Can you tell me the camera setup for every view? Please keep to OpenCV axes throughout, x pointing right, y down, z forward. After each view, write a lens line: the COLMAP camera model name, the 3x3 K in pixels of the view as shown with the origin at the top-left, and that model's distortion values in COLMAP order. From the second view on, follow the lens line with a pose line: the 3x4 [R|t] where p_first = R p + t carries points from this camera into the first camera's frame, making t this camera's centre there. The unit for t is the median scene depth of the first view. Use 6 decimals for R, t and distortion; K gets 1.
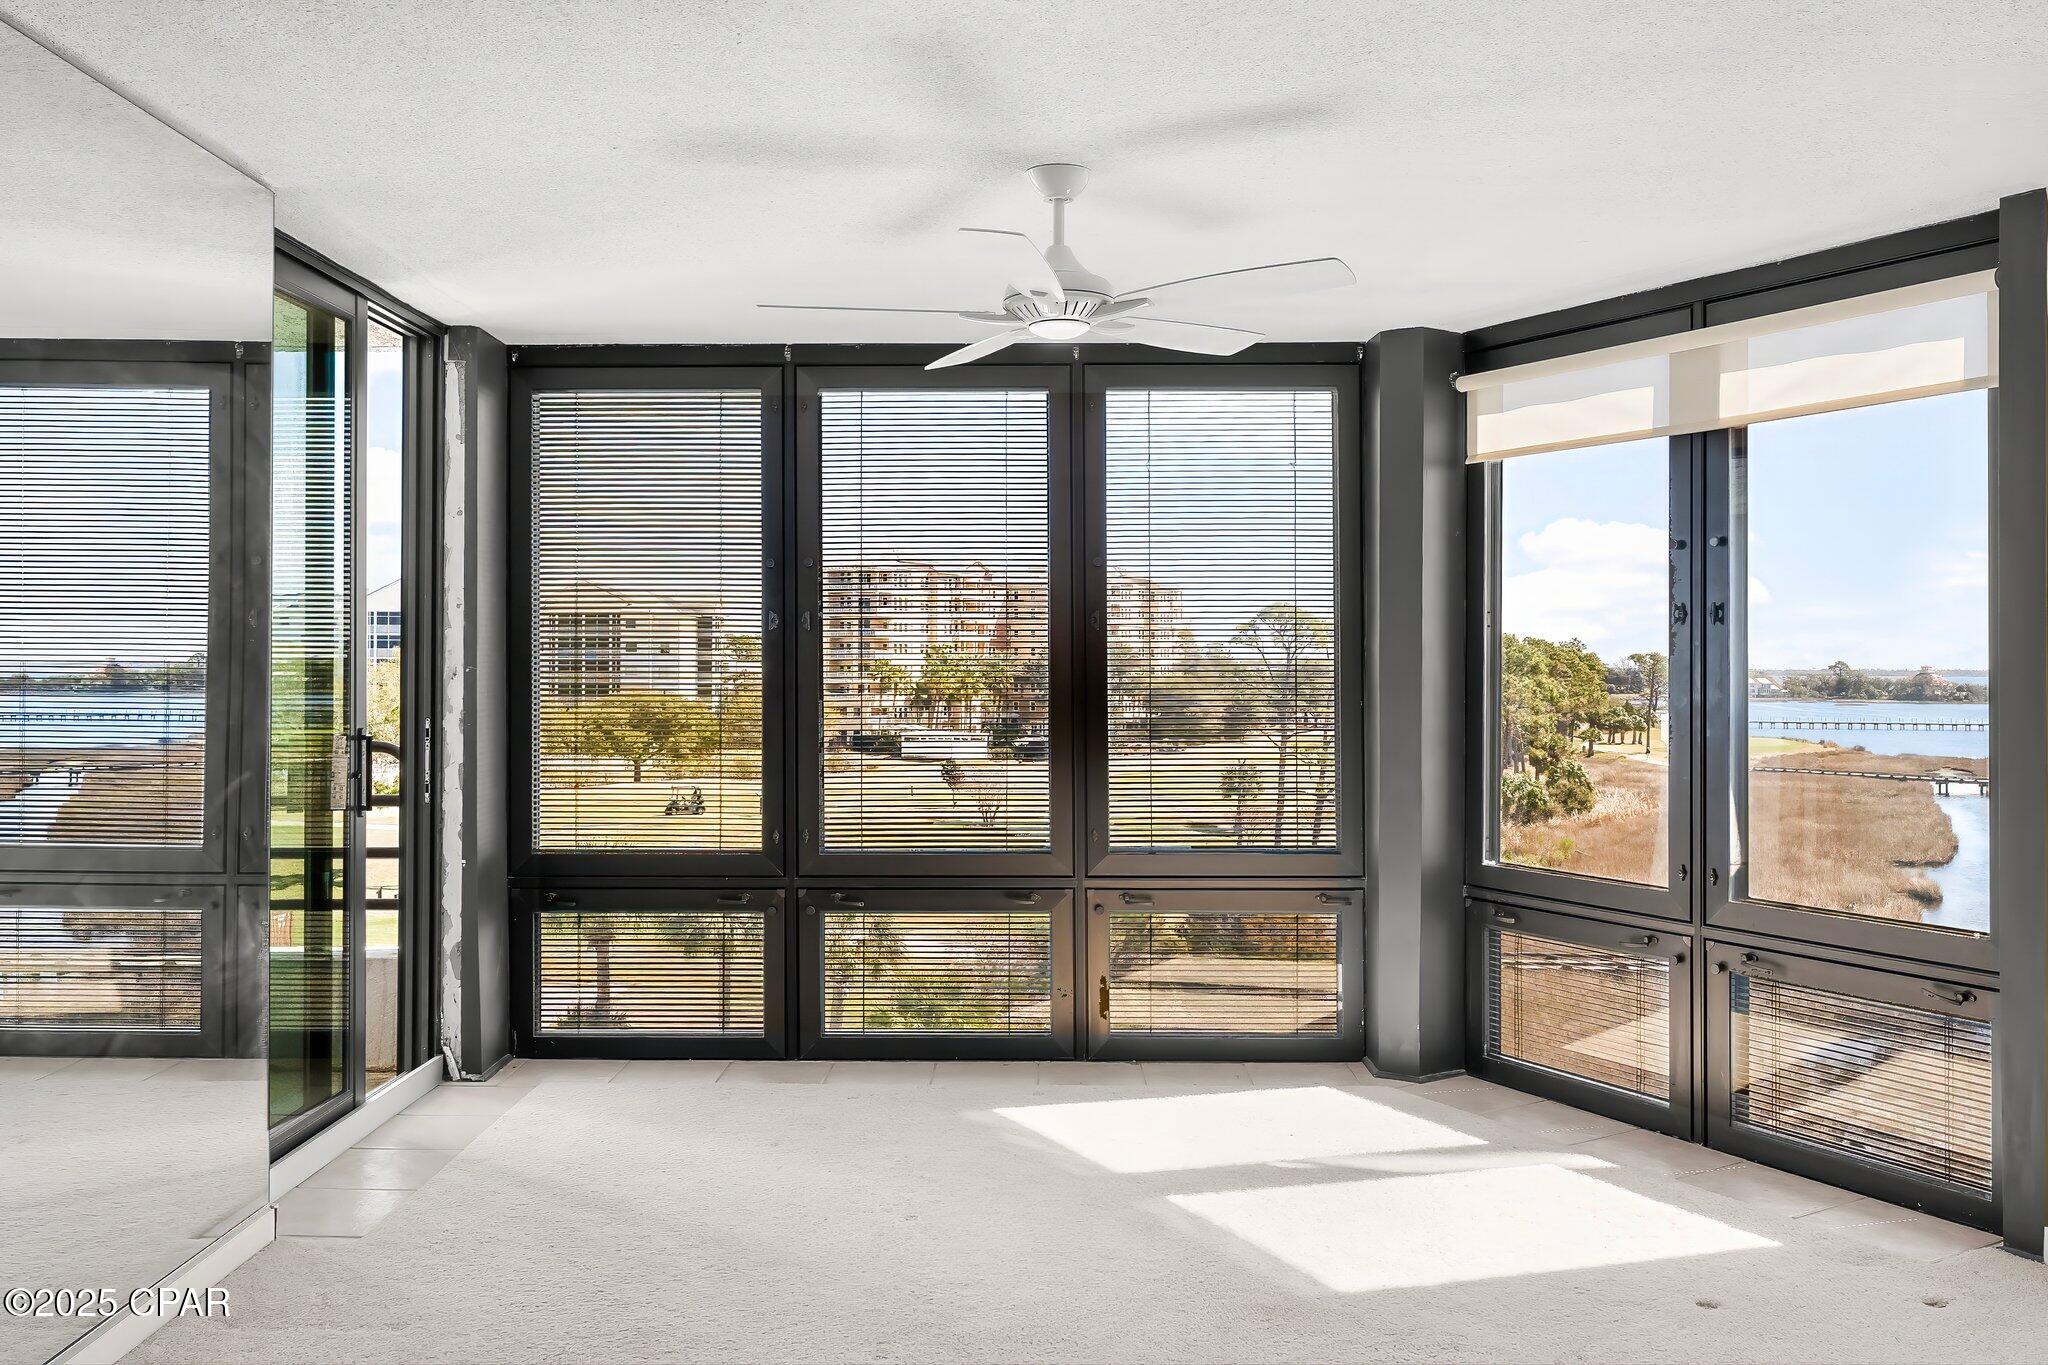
lens RADIAL K [[1621.1, 0, 1017.4], [0, 1621.1, 653.4], [0, 0, 1]] dist [0.007014, -0.002635]
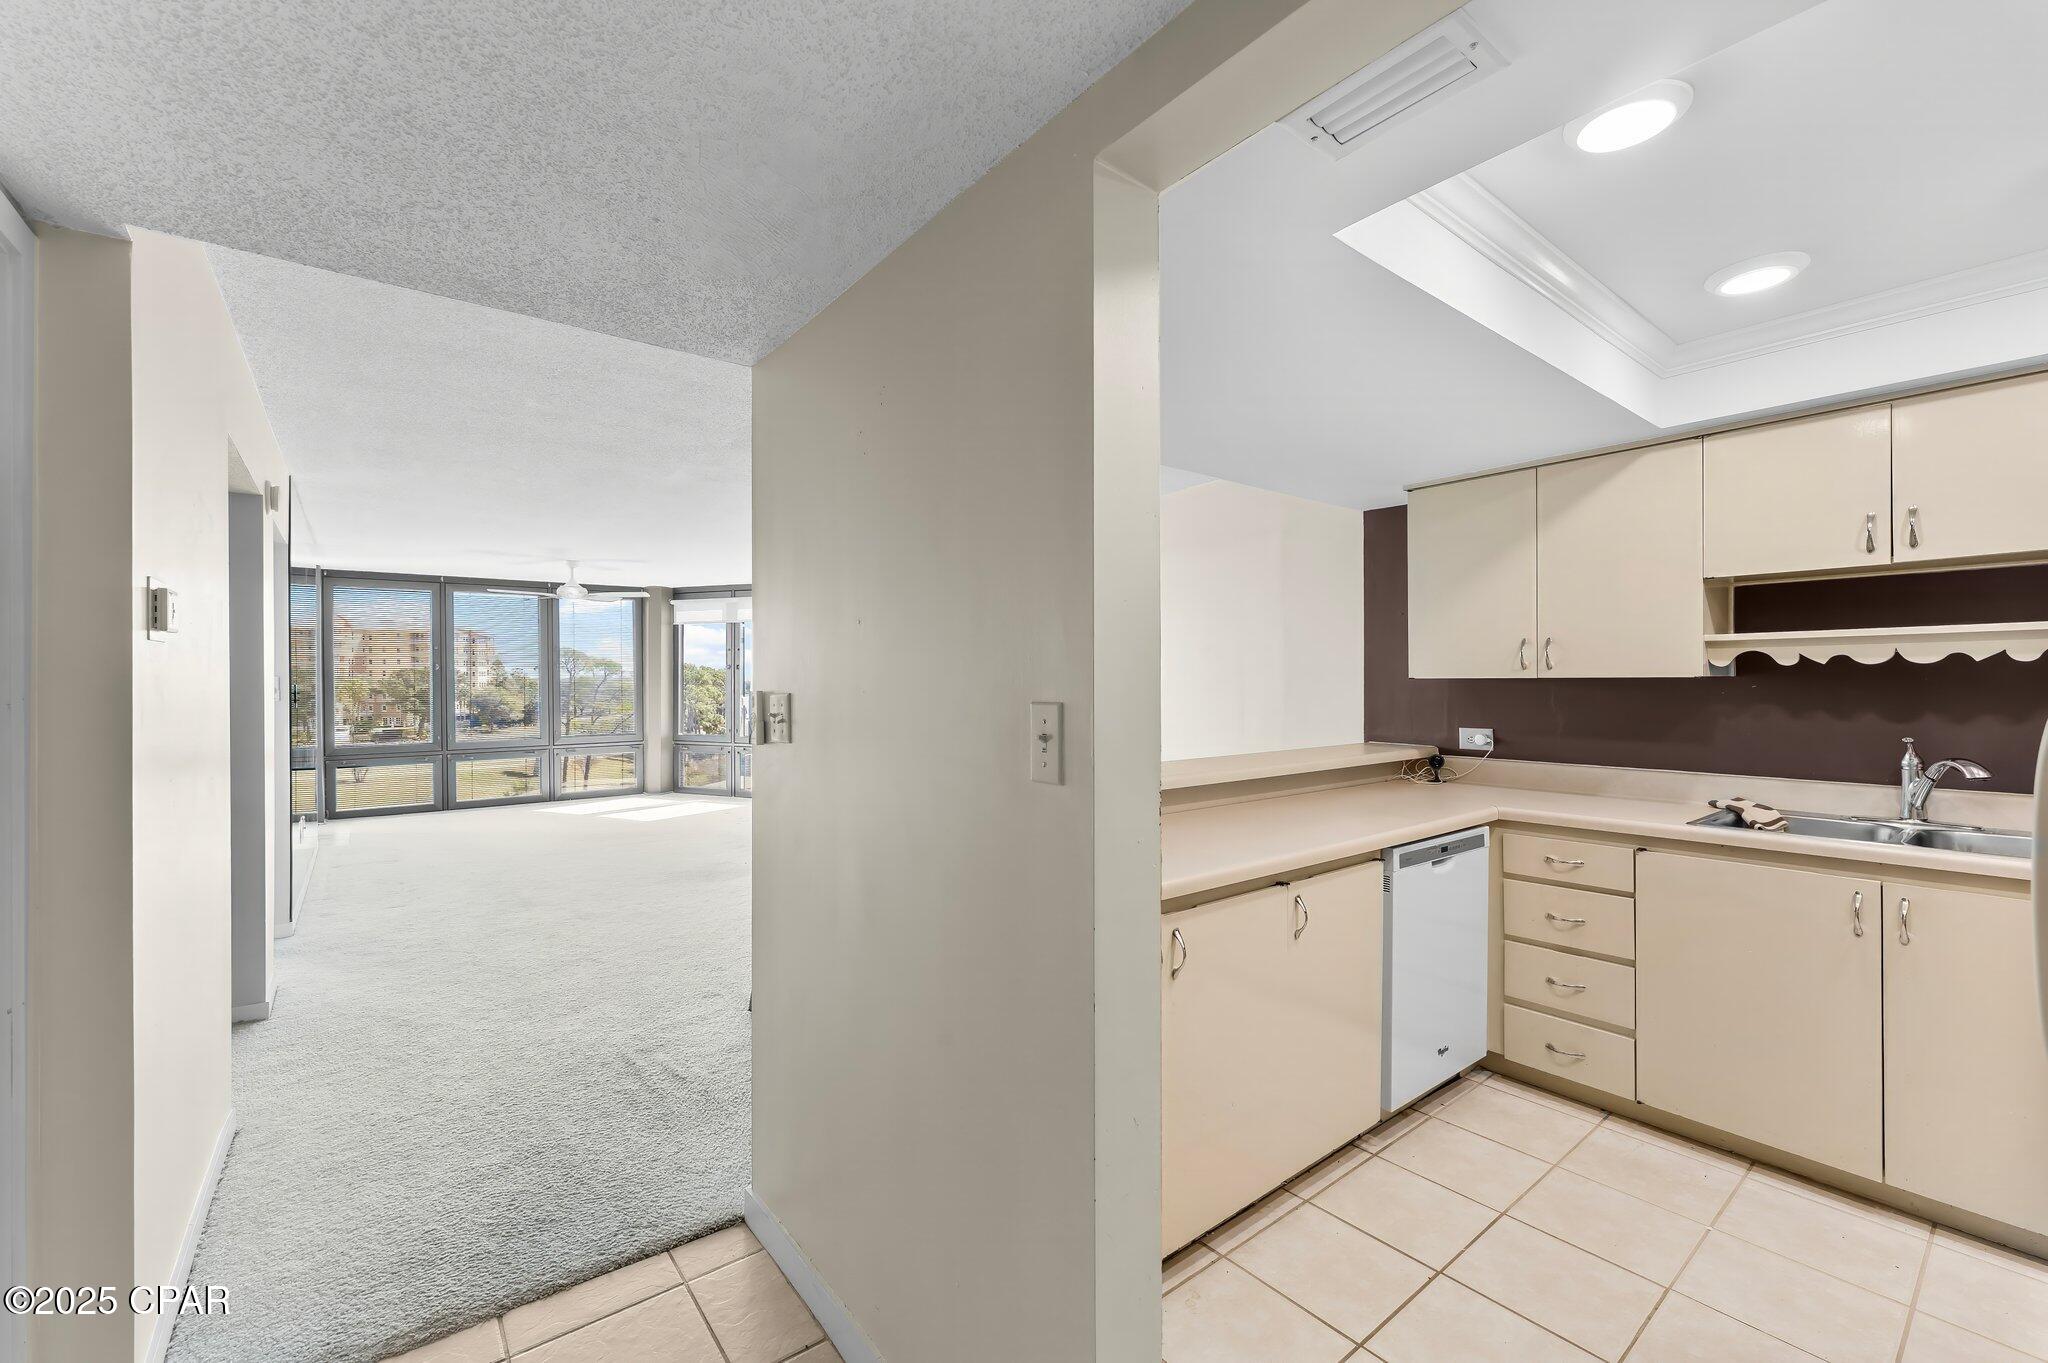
lens RADIAL K [[843.8, 0, 1024.0], [0, 843.8, 681.5], [0, 0, 1]] dist [-0.009472, -0.000082]
pose [[0.784373, -0.006310, 0.620257, -0.271420], [0.000808, 0.999958, 0.009151, -0.006322], [-0.620288, -0.006676, 0.784345, -0.941044]]
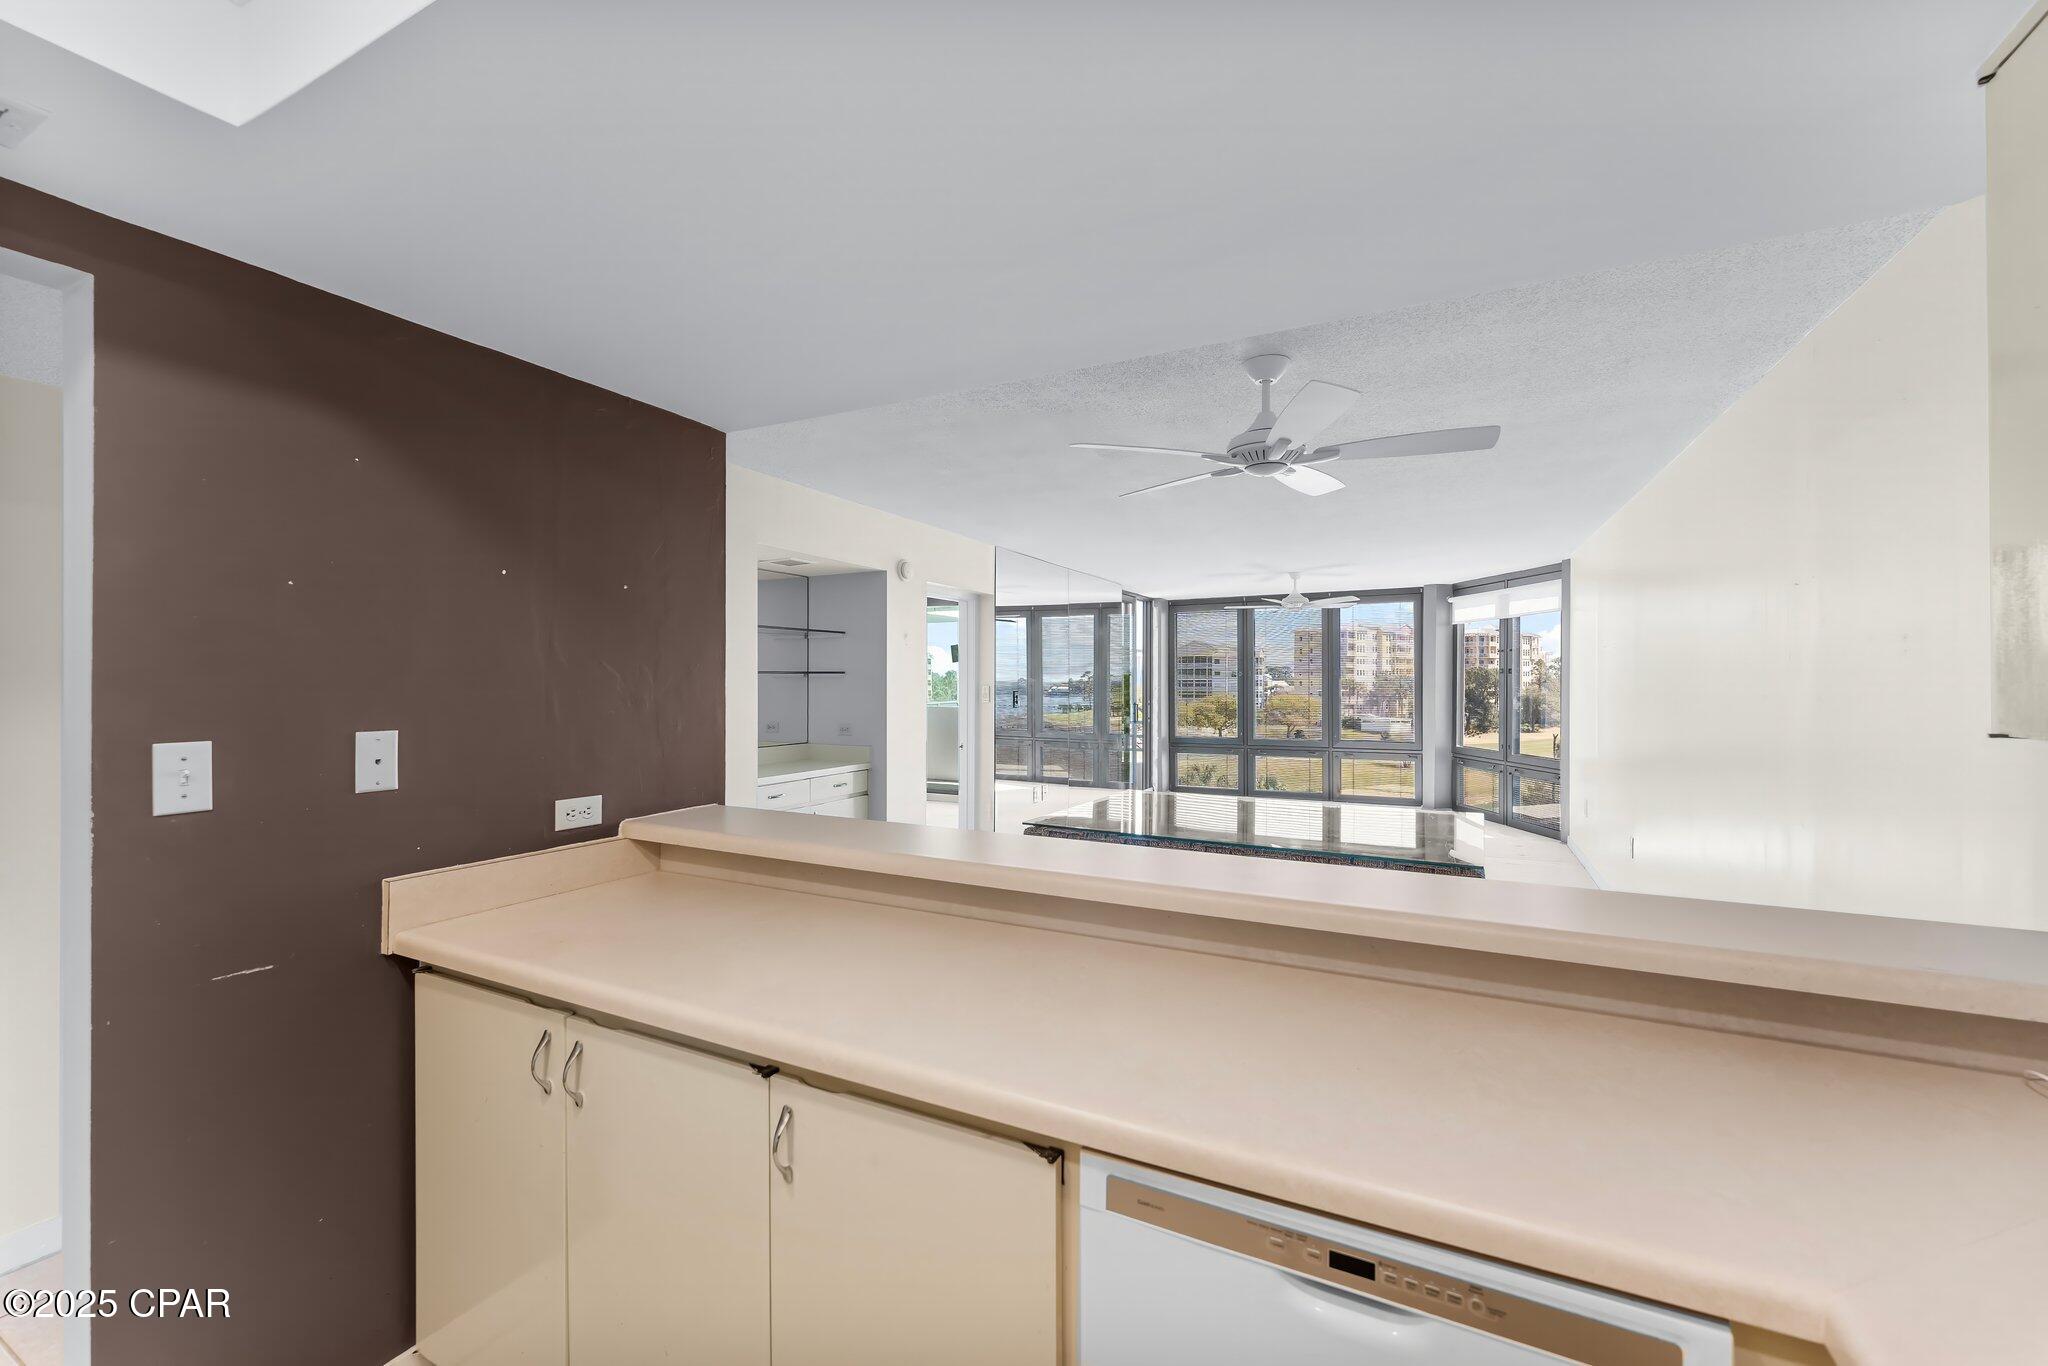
lens RADIAL K [[832.2, 0, 1024.0], [0, 832.2, 683.0], [0, 0, 1]] dist [-0.001675, -0.000088]
pose [[0.894652, -0.004548, -0.446740, 0.247491], [0.008280, 0.999945, 0.006401, -0.015908], [0.446686, -0.009426, 0.894641, -0.875621]]
